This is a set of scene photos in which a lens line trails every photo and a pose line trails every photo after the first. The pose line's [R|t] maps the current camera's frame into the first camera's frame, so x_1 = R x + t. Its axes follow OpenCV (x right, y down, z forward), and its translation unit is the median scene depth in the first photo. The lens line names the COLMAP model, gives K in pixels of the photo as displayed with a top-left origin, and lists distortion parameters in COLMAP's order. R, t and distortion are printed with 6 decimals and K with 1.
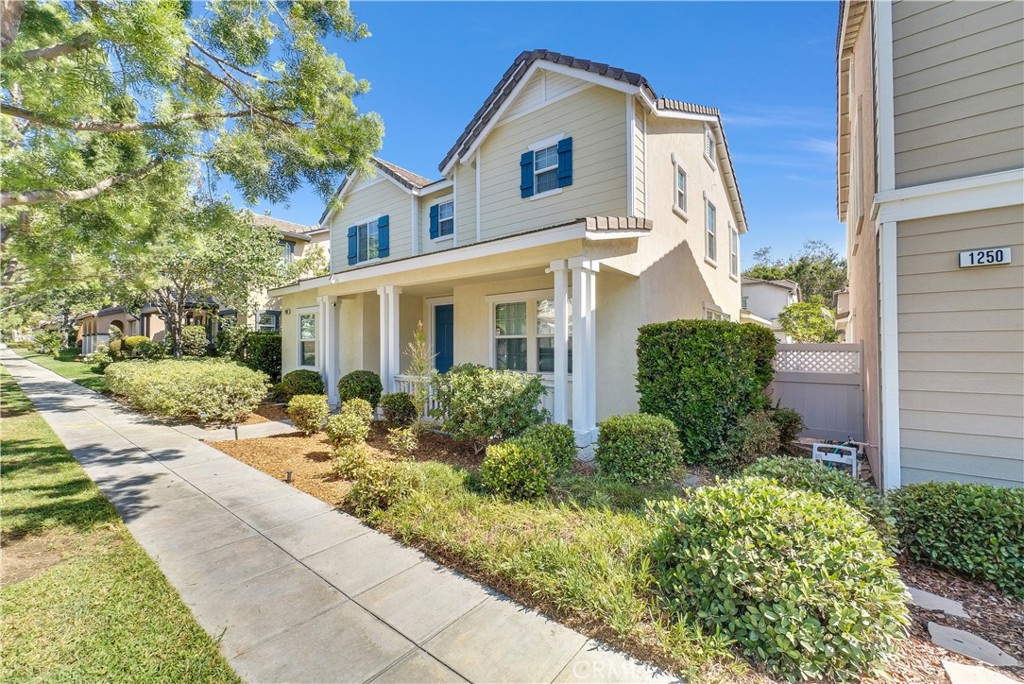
lens RADIAL K [[418.7, 0, 509.4], [0, 418.7, 344.9], [0, 0, 1]] dist [-0.002543, -0.000243]
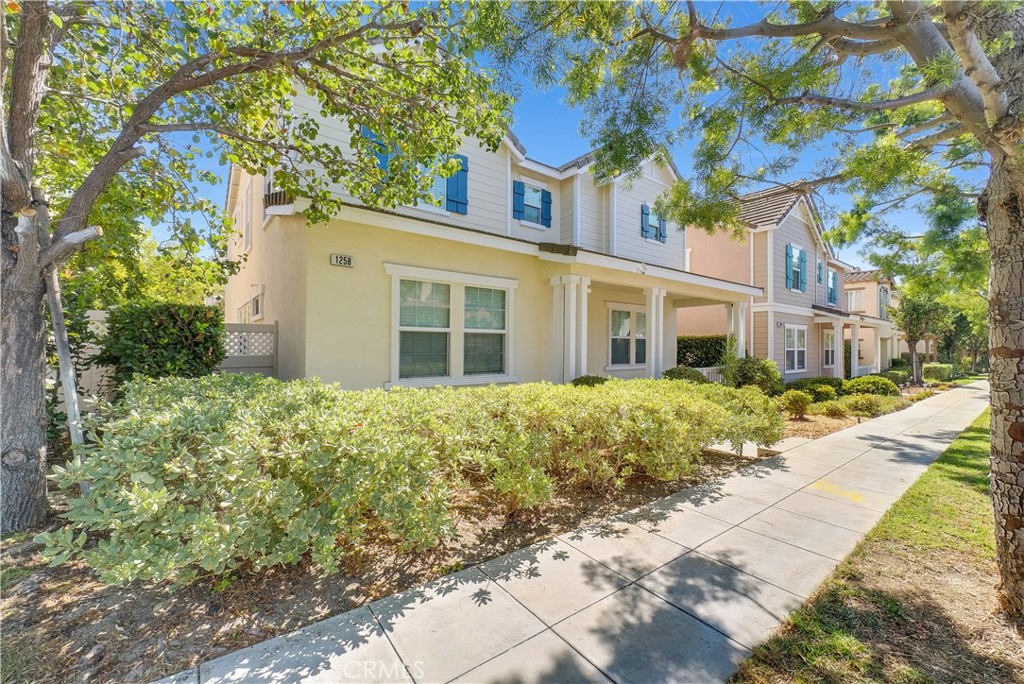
lens RADIAL K [[418.7, 0, 509.4], [0, 418.7, 344.9], [0, 0, 1]] dist [-0.002543, -0.000243]
pose [[0.278165, 0.014597, 0.960422, -1.380712], [-0.018795, 0.999776, -0.009751, 0.024564], [-0.960349, -0.015339, 0.278377, 1.020915]]
